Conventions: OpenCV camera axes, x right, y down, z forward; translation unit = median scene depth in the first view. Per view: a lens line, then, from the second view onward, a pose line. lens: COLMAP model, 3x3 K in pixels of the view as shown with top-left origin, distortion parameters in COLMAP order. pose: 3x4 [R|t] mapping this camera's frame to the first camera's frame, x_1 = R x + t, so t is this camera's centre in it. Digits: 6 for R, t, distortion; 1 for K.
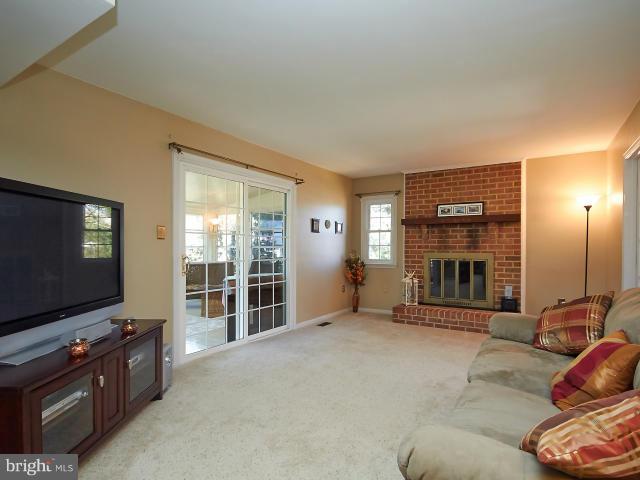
lens RADIAL K [[343.9, 0, 322.4], [0, 343.9, 249.6], [0, 0, 1]] dist [0.003528, 0.001367]
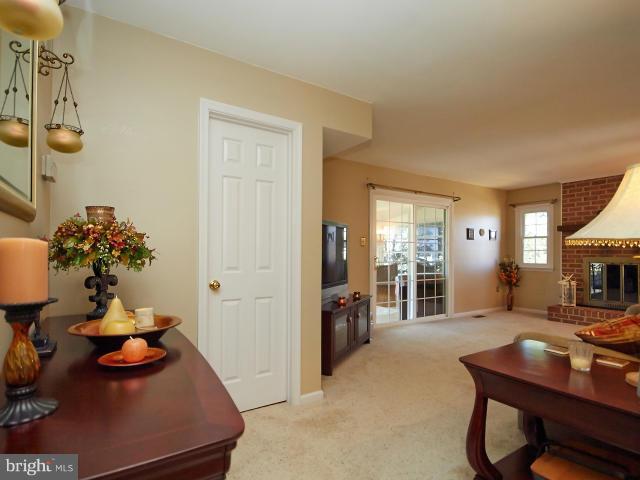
lens RADIAL K [[343.9, 0, 322.4], [0, 343.9, 249.6], [0, 0, 1]] dist [0.003528, 0.001367]
pose [[0.911861, -0.003998, -0.410480, 0.001008], [-0.004285, 0.999805, -0.019257, 0.010233], [0.410477, 0.019318, 0.911666, -0.304622]]
